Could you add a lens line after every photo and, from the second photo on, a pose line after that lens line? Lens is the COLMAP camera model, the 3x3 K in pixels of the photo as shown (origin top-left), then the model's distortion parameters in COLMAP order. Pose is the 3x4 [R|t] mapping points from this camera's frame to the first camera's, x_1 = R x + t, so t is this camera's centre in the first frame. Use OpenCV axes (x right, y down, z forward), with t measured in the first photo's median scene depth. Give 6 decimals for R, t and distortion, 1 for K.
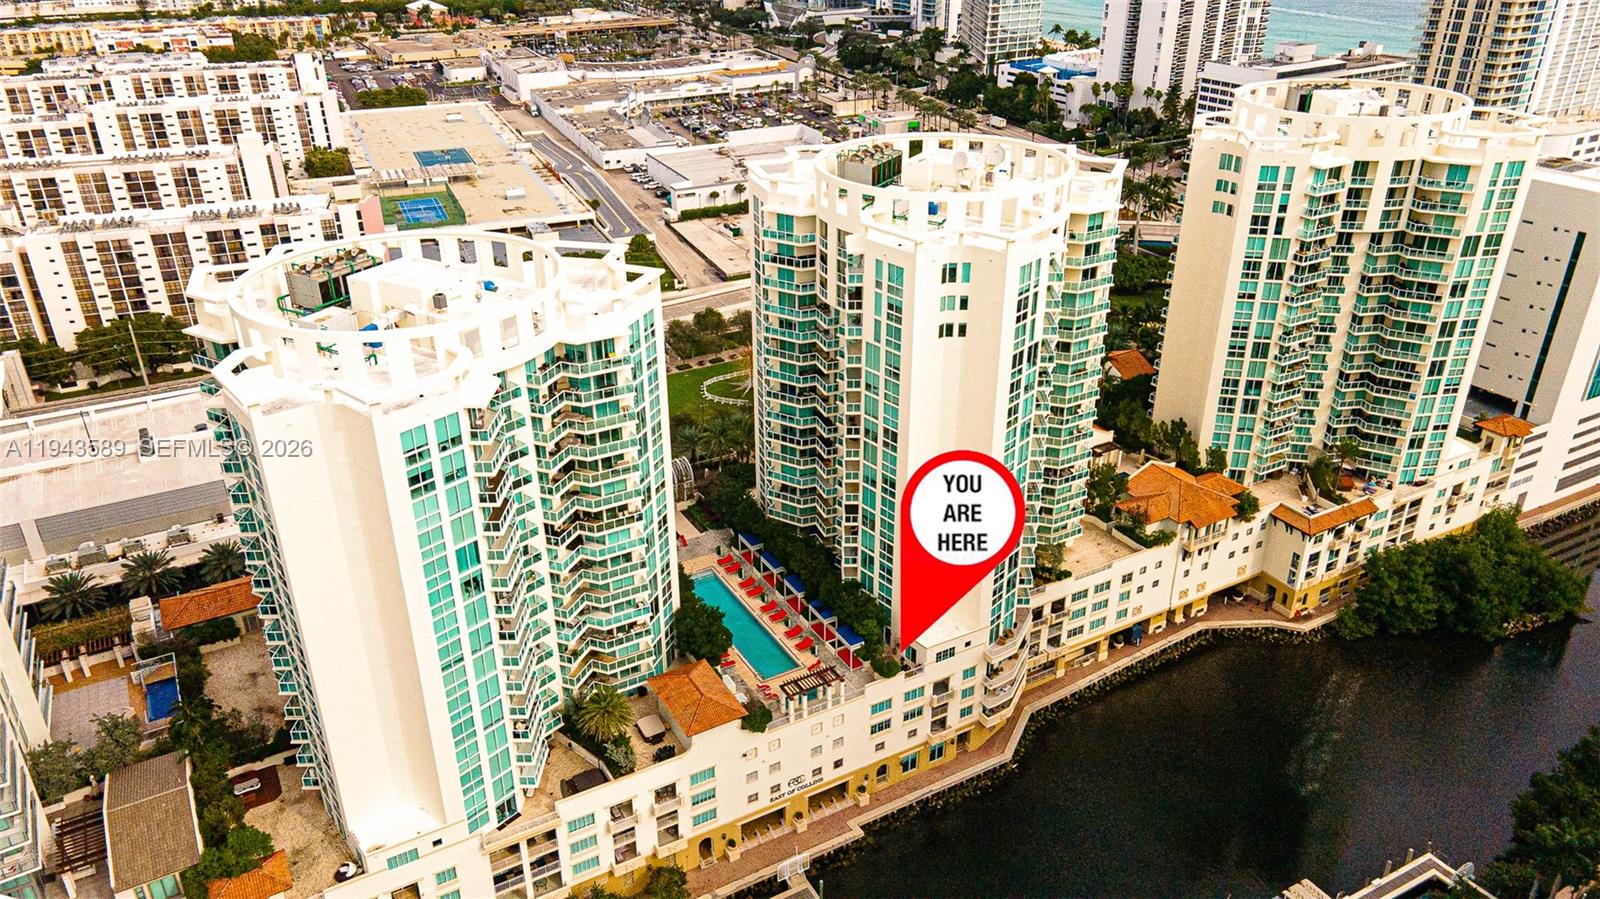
lens RADIAL K [[1175.8, 0, 800.0], [0, 1175.8, 449.5], [0, 0, 1]] dist [0.032141, 0.052829]
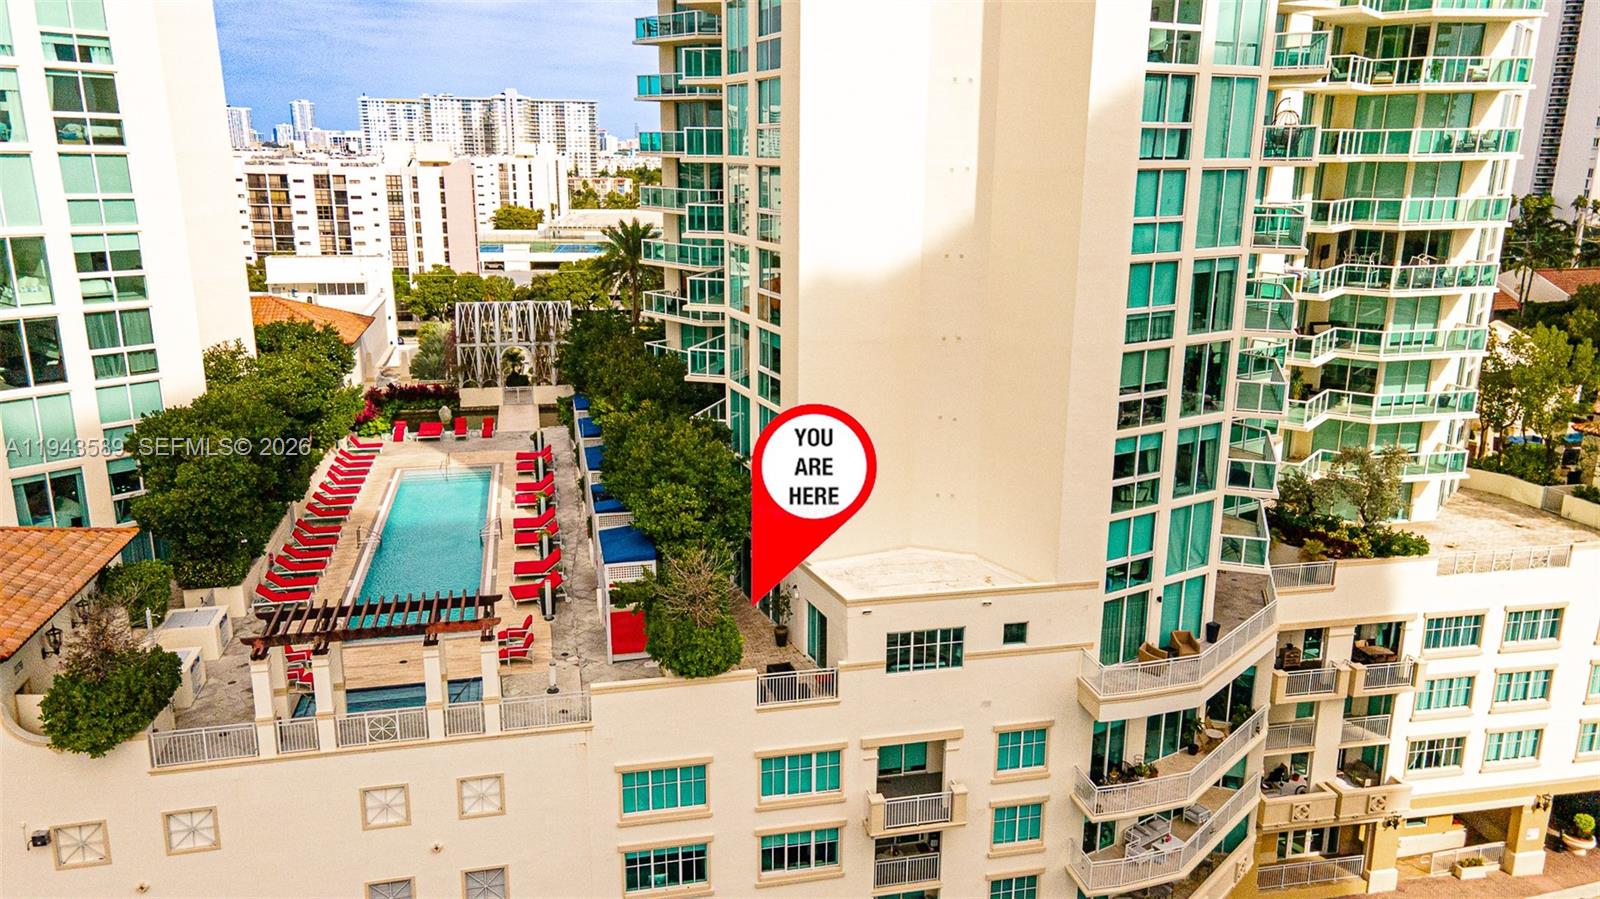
lens RADIAL K [[1175.8, 0, 800.0], [0, 1175.8, 449.5], [0, 0, 1]] dist [0.032141, 0.052829]
pose [[0.958024, 0.085004, -0.273795, 0.095330], [-0.142217, 0.970149, -0.196429, 0.105993], [0.248925, 0.227123, 0.941516, 0.401702]]
